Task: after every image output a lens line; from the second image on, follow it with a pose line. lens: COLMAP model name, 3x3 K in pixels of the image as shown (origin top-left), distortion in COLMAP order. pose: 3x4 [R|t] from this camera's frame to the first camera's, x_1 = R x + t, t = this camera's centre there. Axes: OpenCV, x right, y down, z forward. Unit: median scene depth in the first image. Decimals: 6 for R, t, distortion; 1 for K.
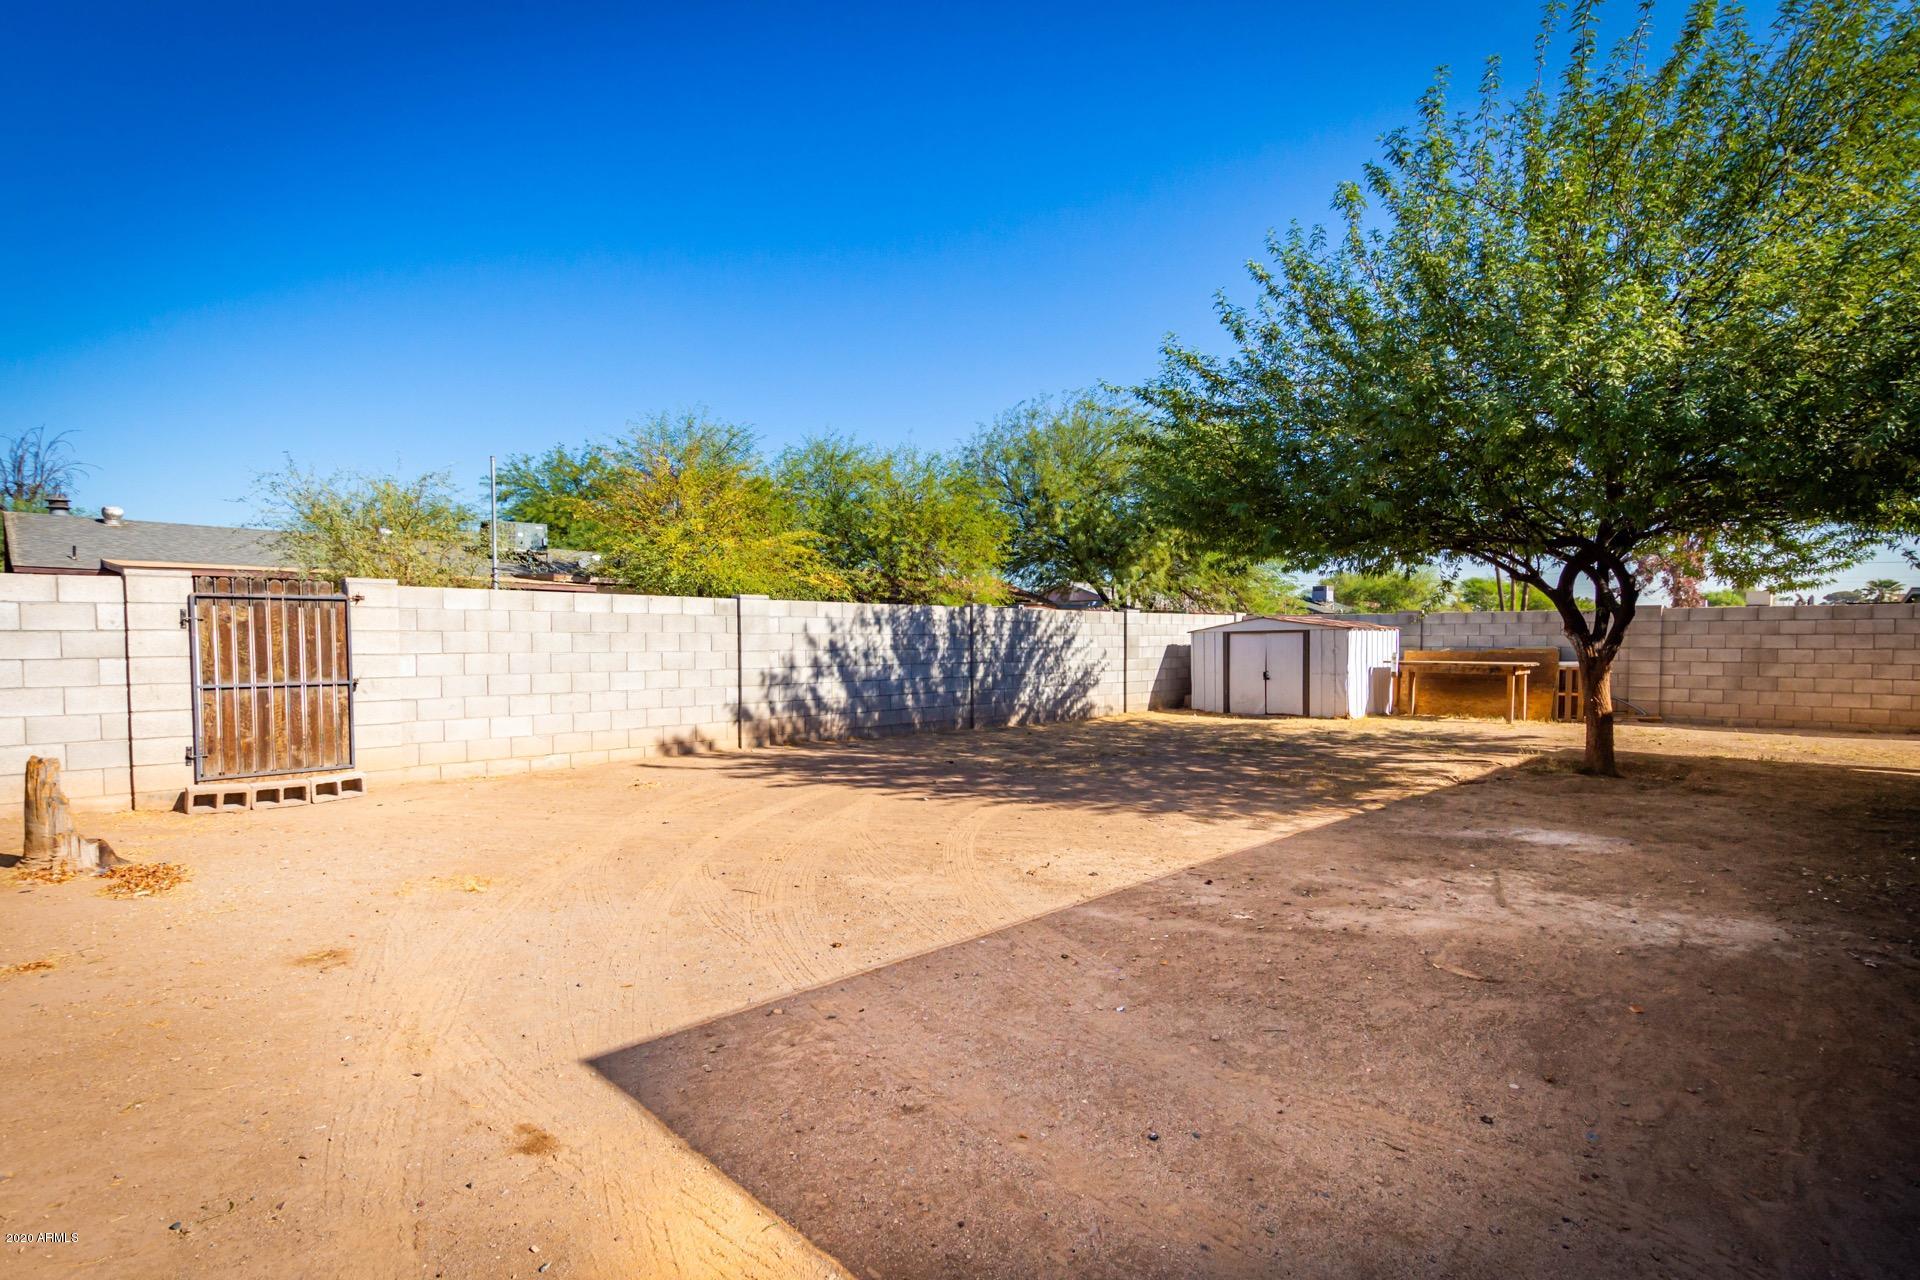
lens RADIAL K [[919.4, 0, 960.7], [0, 919.4, 643.4], [0, 0, 1]] dist [0.016269, -0.006860]
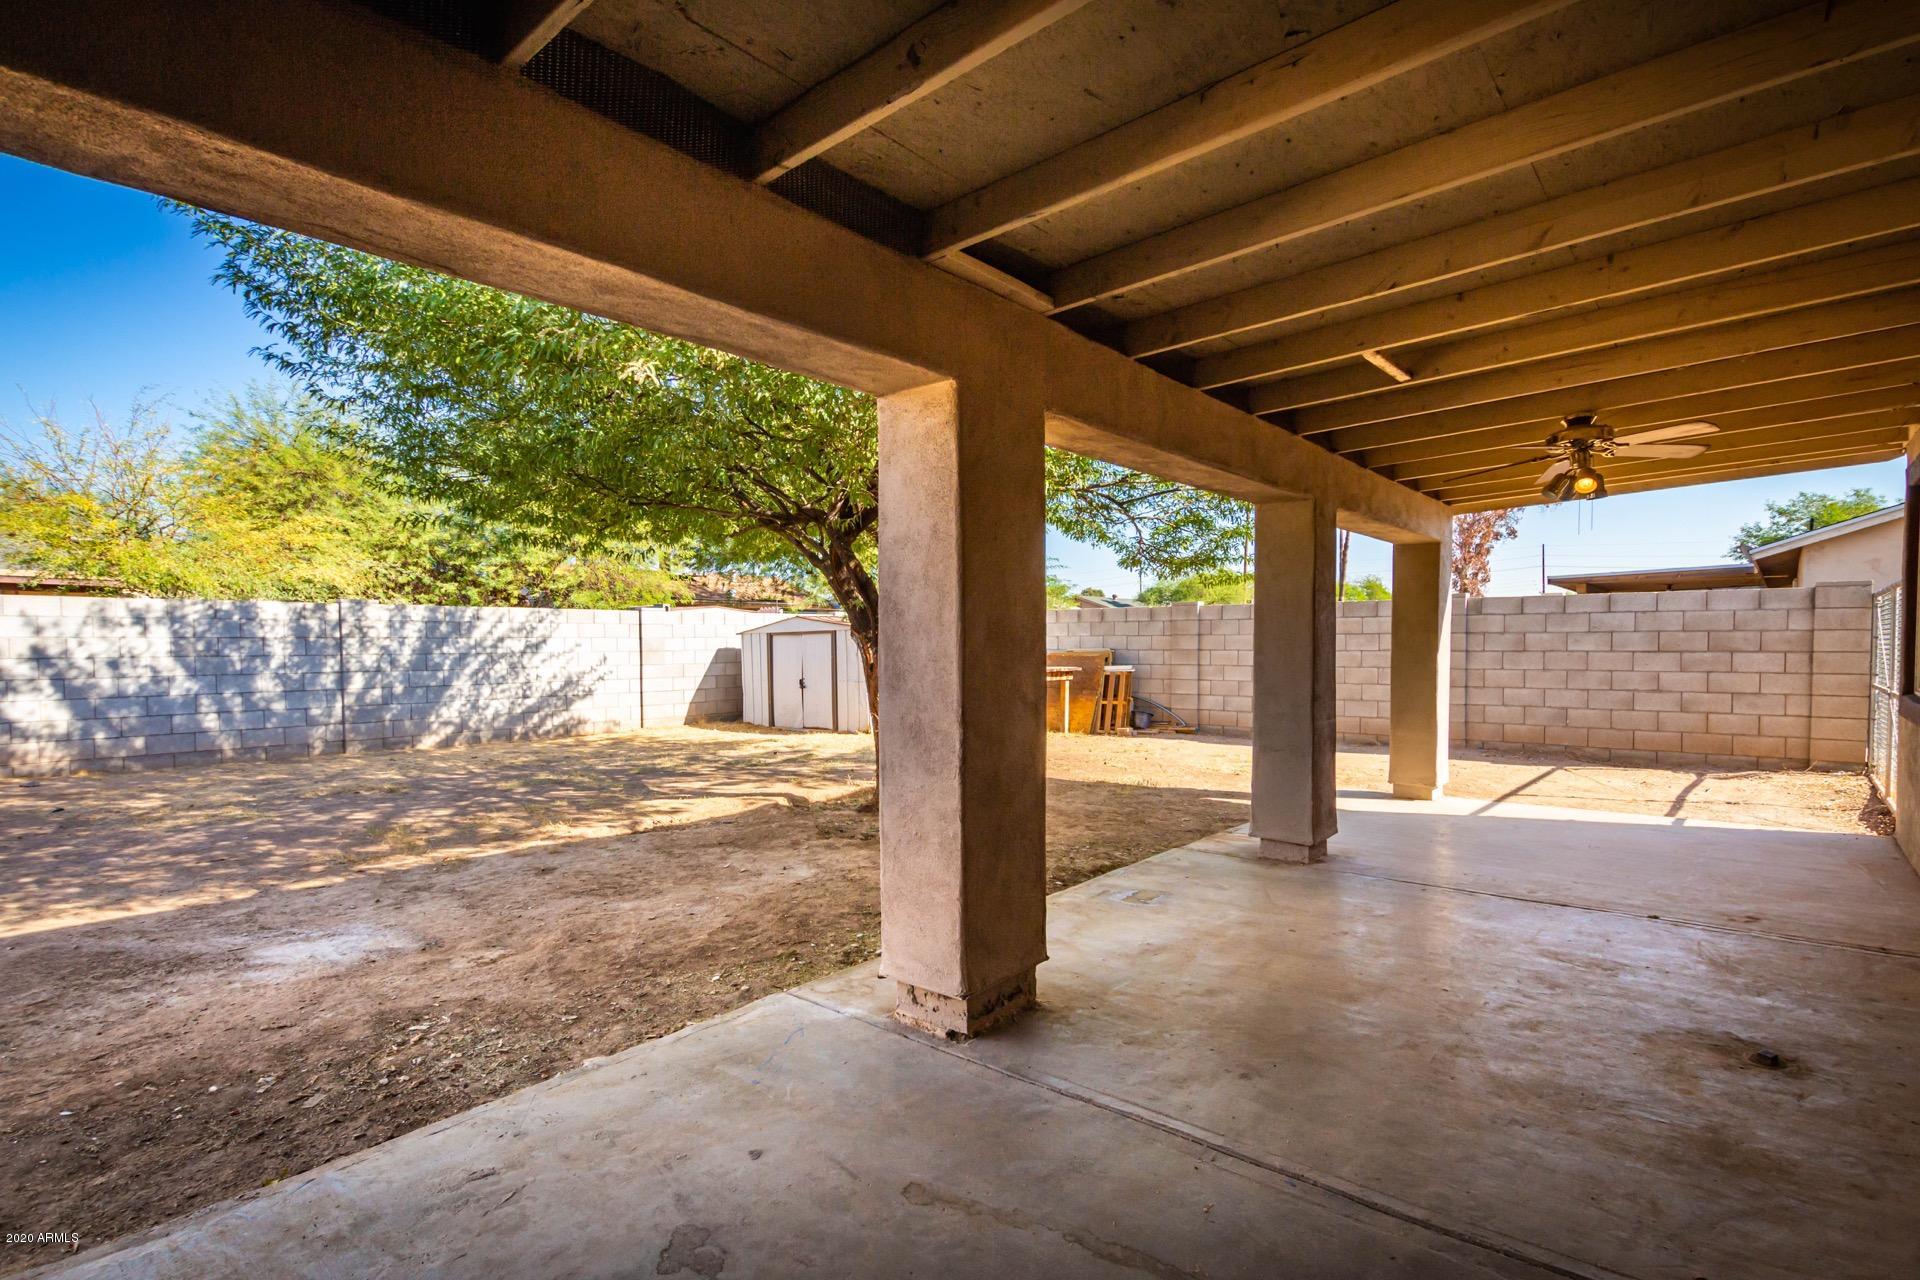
lens RADIAL K [[919.4, 0, 959.0], [0, 919.4, 650.1], [0, 0, 1]] dist [0.016269, -0.006860]
pose [[0.996873, -0.004437, 0.078901, 0.482808], [0.004013, 0.999977, 0.005539, -0.000777], [-0.078924, -0.005205, 0.996867, 0.145746]]
